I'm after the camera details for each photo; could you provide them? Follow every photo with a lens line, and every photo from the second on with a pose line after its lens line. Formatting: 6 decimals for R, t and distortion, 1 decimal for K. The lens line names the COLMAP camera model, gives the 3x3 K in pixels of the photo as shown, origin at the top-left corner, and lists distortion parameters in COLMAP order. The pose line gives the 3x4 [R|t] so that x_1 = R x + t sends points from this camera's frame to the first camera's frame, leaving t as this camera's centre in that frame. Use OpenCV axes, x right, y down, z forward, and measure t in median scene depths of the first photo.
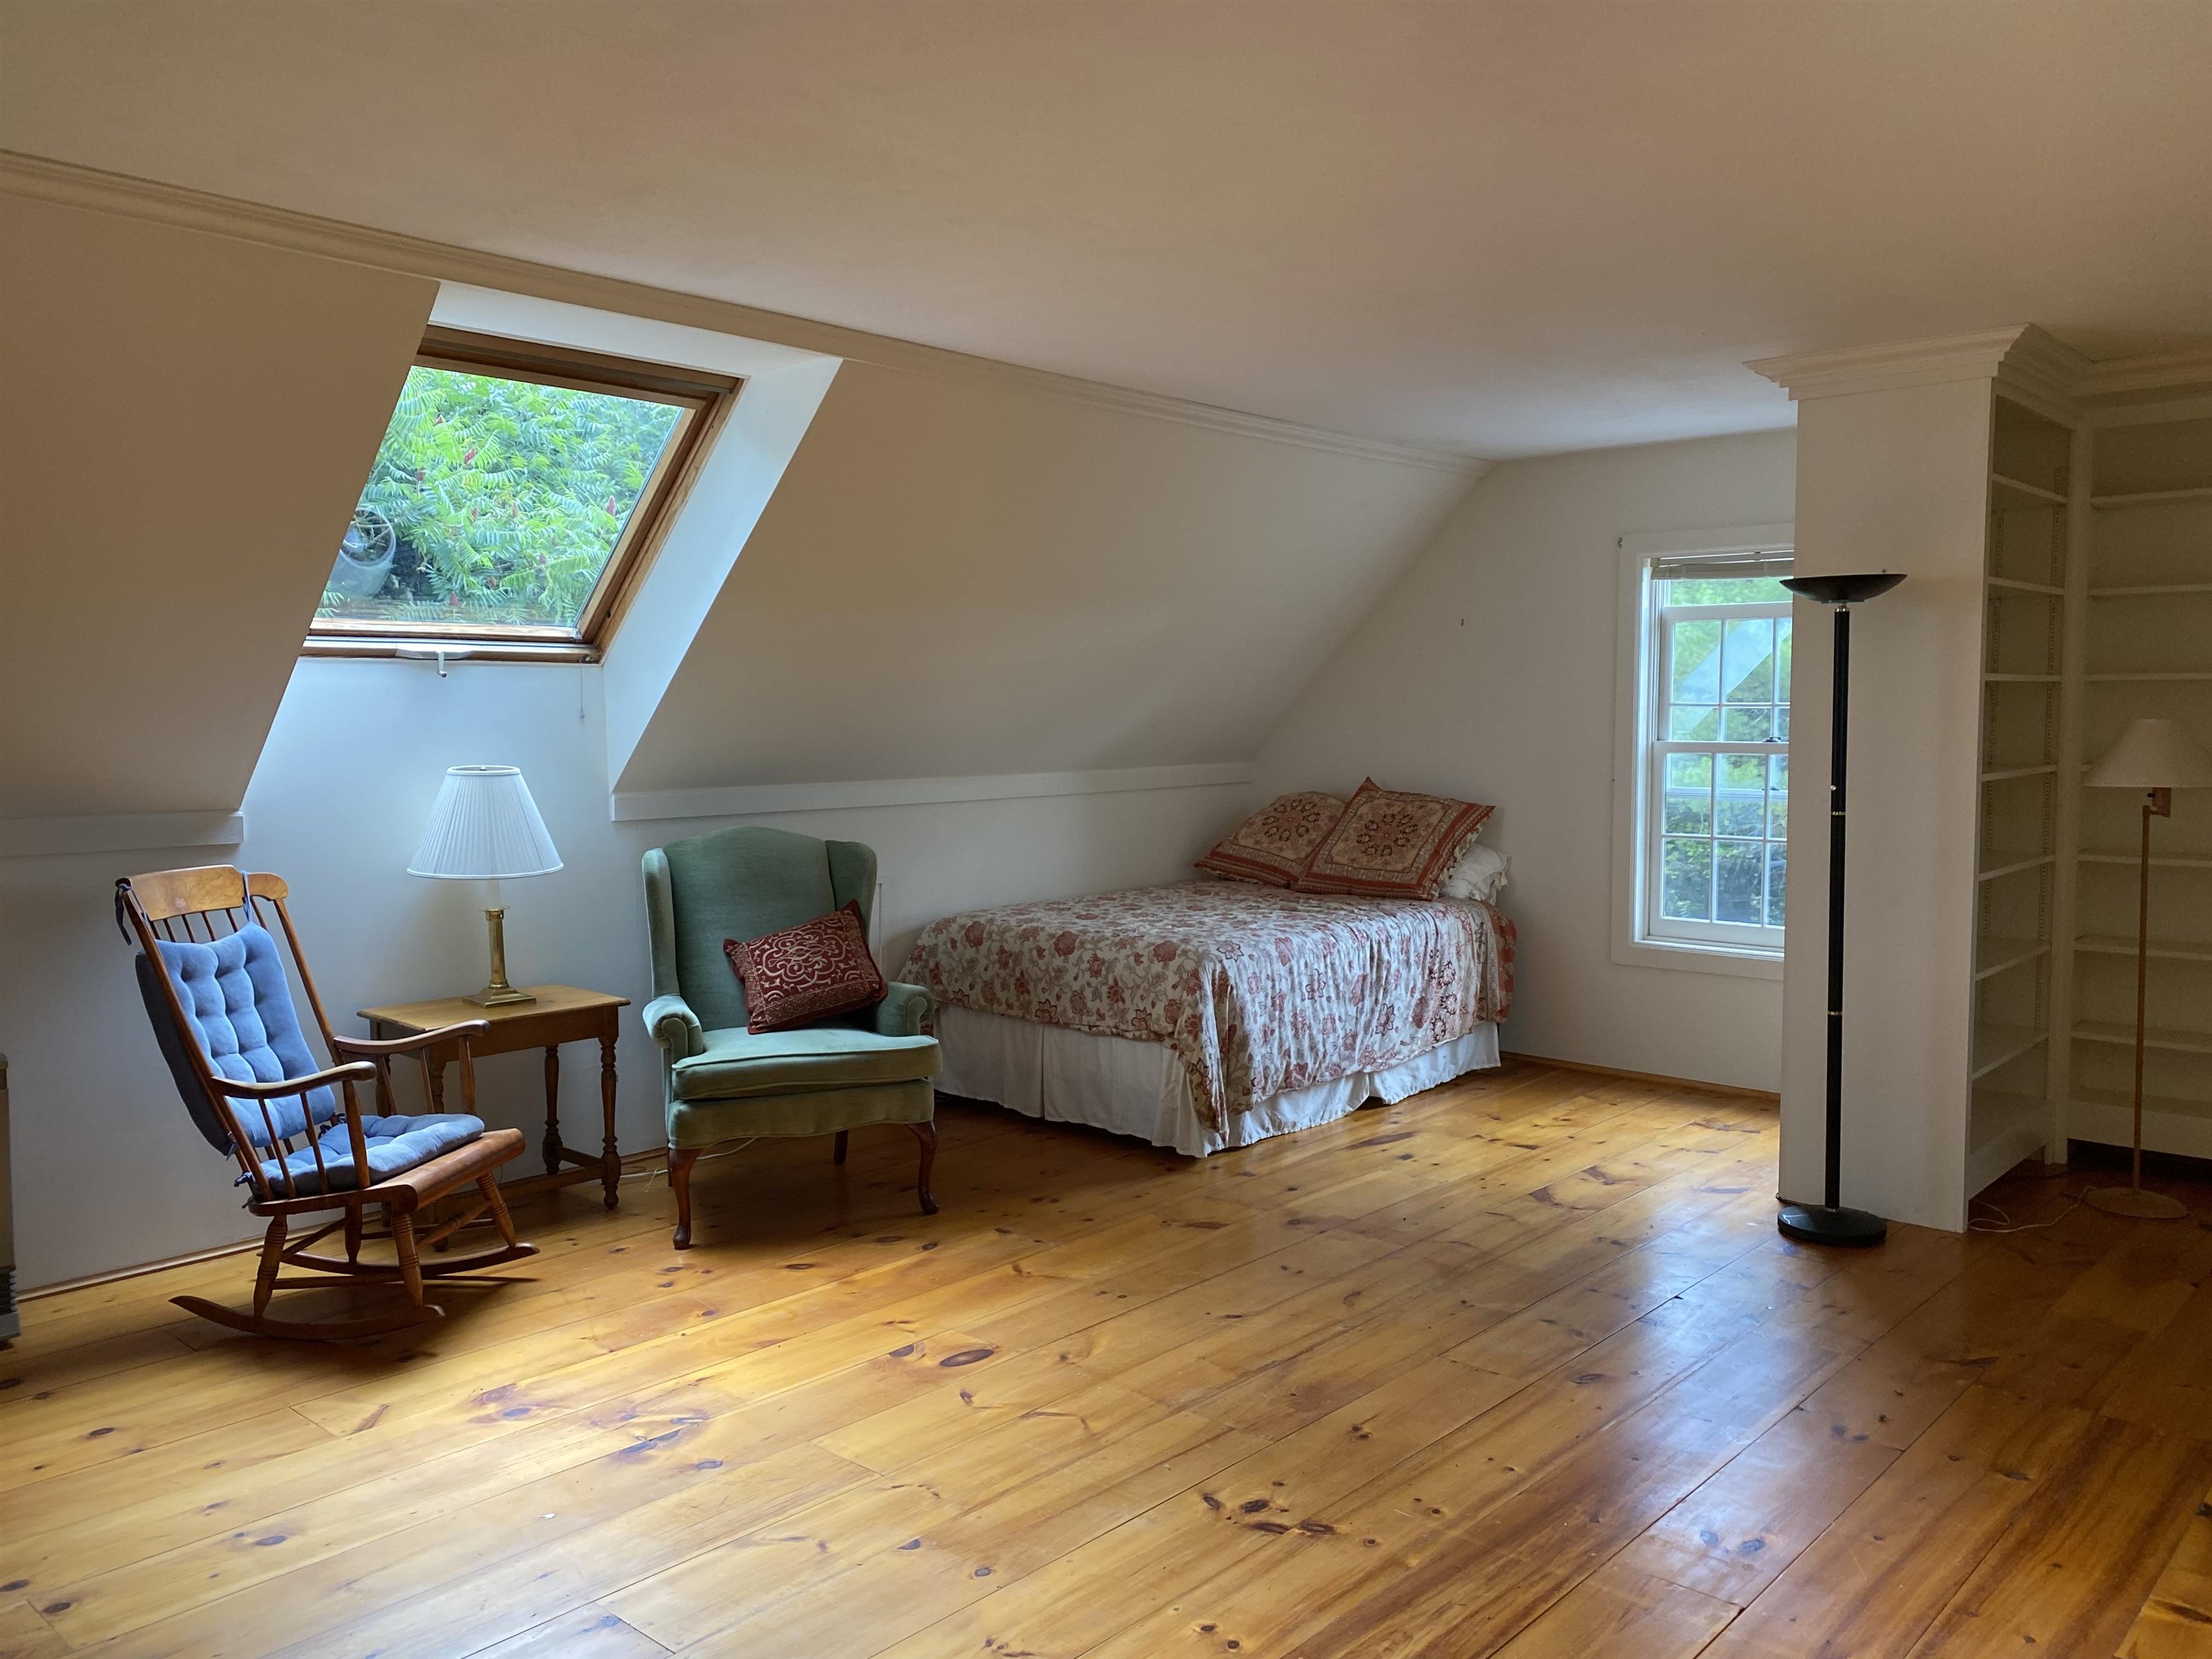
lens RADIAL K [[1674.3, 0, 1106.0], [0, 1674.3, 829.5], [0, 0, 1]] dist [0.096394, -0.119635]
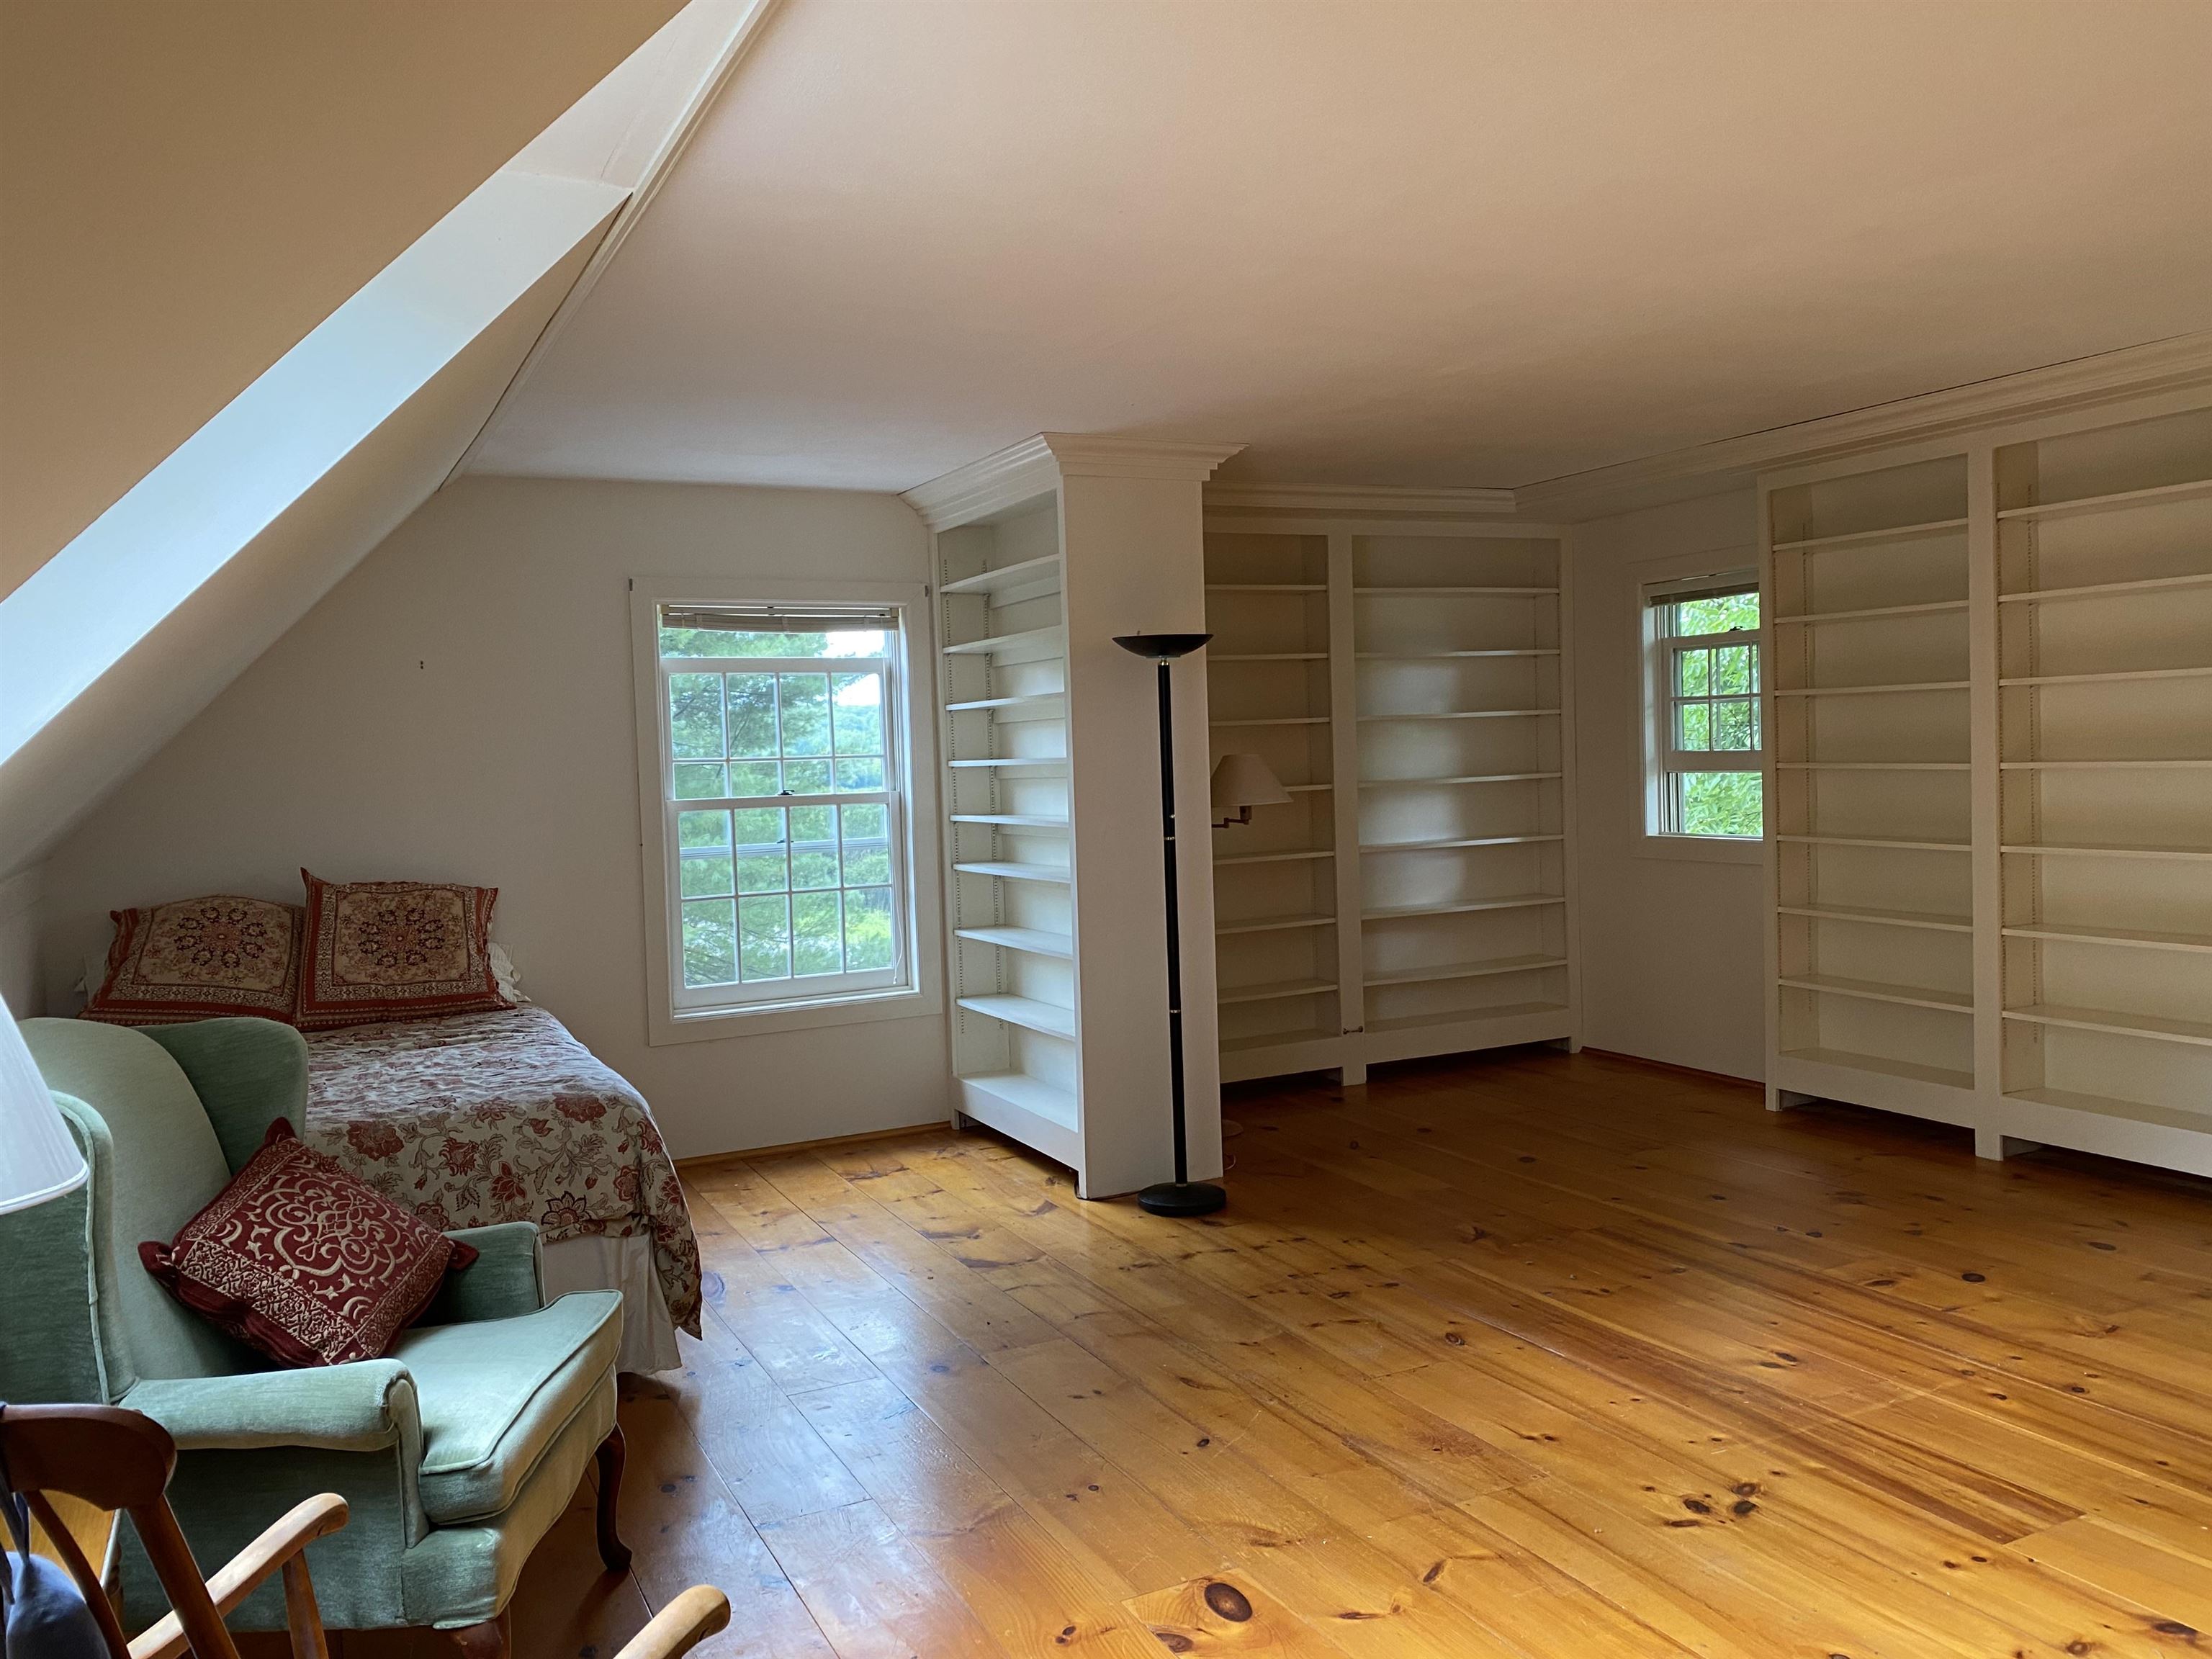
lens RADIAL K [[1721.2, 0, 1106.0], [0, 1721.2, 829.5], [0, 0, 1]] dist [0.030451, 0.000207]
pose [[0.366975, -0.055115, 0.928596, -0.719153], [0.100048, 0.994791, 0.019505, -0.047173], [-0.924835, 0.085746, 0.370578, 0.653668]]
